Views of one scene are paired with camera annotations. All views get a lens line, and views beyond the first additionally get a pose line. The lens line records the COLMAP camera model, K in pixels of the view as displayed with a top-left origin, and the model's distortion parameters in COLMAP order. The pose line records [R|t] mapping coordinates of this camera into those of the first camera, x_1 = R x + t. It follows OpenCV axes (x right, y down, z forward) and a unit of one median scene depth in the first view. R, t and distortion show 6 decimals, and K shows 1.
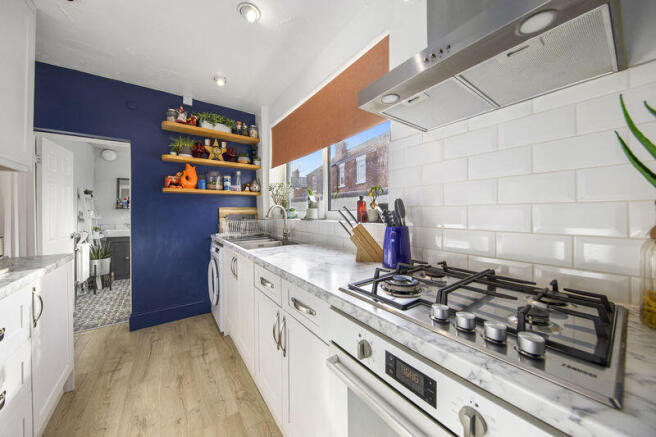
lens RADIAL K [[222.8, 0, 329.4], [0, 222.8, 212.9], [0, 0, 1]] dist [-0.000161, -0.000035]
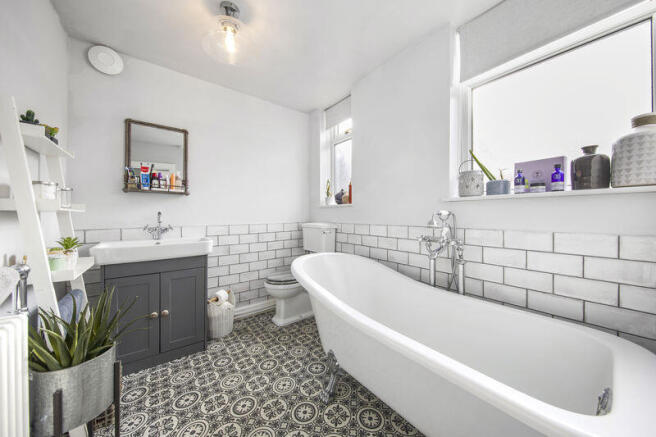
lens RADIAL K [[222.8, 0, 329.4], [0, 222.8, 212.9], [0, 0, 1]] dist [-0.000161, -0.000035]
pose [[0.999554, -0.003949, 0.029587, -0.646054], [0.004315, 0.999915, -0.012316, 0.030113], [-0.029535, 0.012438, 0.999486, 0.634247]]
